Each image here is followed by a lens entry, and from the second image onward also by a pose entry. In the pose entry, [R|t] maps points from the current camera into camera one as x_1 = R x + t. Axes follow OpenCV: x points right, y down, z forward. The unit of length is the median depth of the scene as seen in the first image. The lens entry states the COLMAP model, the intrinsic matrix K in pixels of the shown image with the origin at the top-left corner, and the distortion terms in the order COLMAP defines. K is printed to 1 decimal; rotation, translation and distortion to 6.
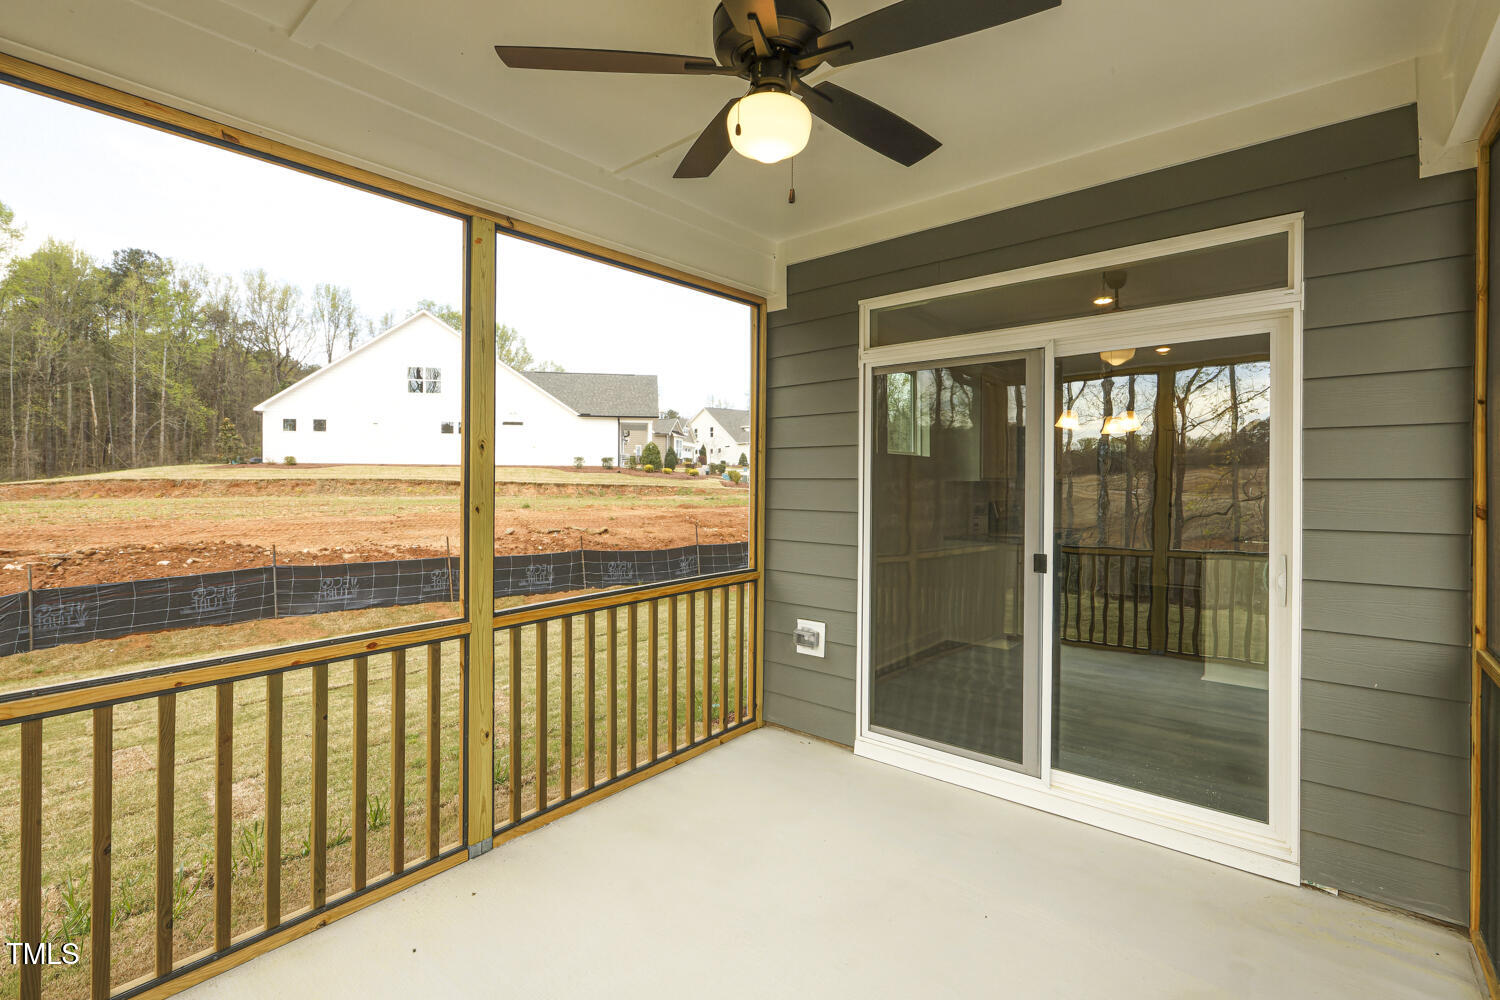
lens RADIAL K [[678.2, 0, 752.6], [0, 678.2, 488.7], [0, 0, 1]] dist [-0.013212, 0.003605]
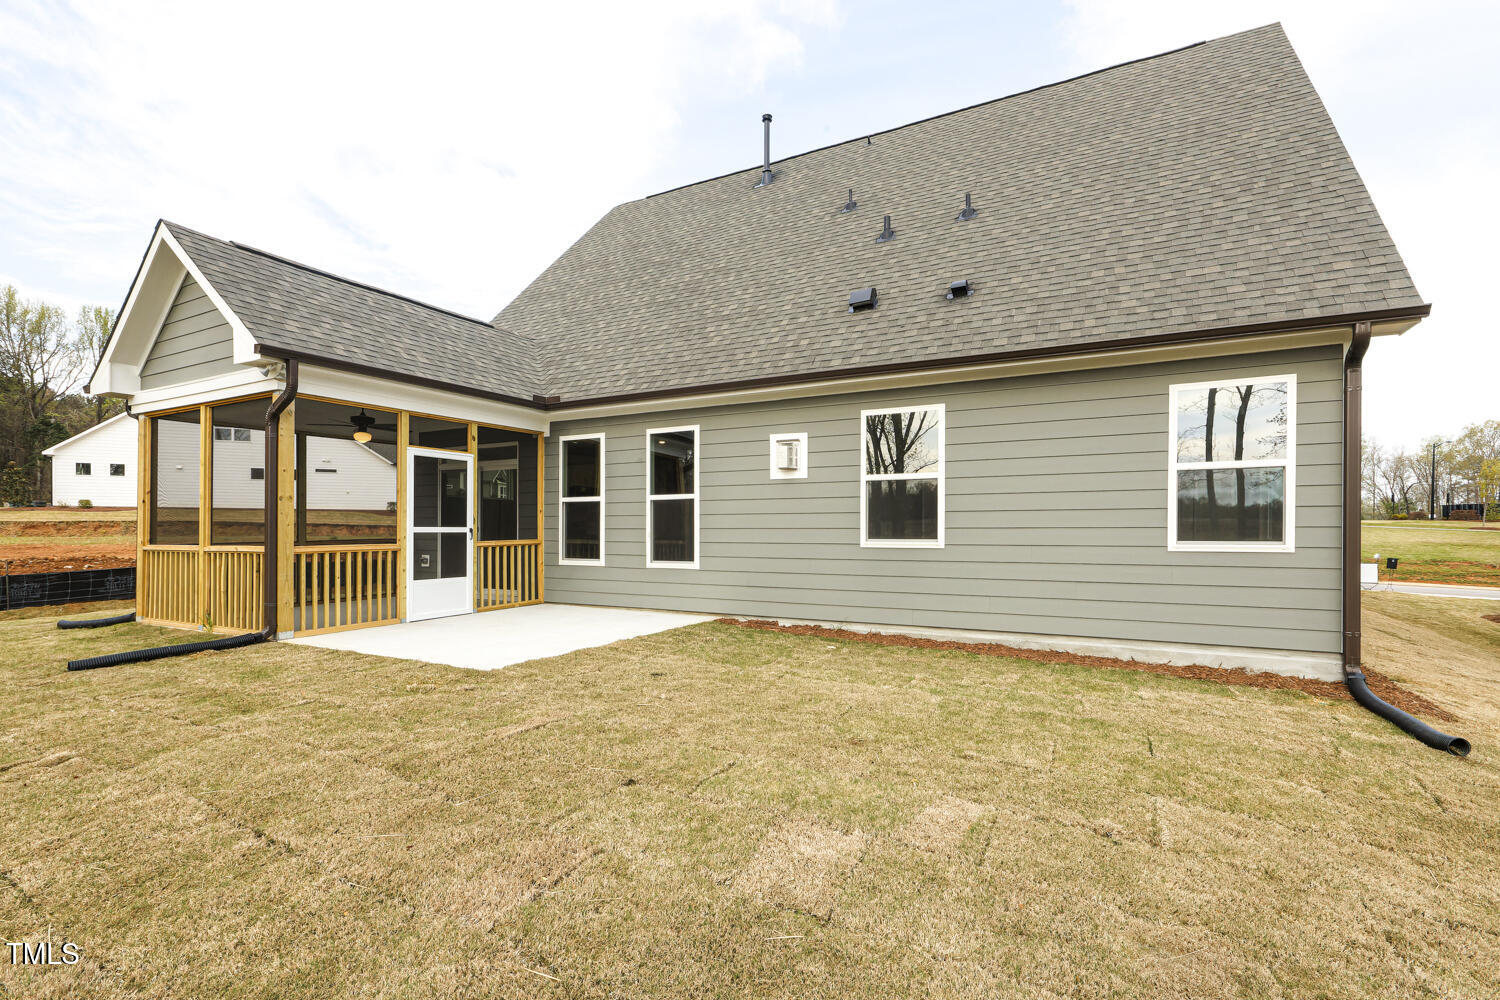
lens RADIAL K [[678.2, 0, 759.6], [0, 678.2, 526.3], [0, 0, 1]] dist [-0.013212, 0.003605]
pose [[0.974406, -0.001521, 0.224788, 0.087320], [0.004839, 0.999887, -0.014210, 0.012109], [-0.224741, 0.014934, 0.974304, -0.230150]]
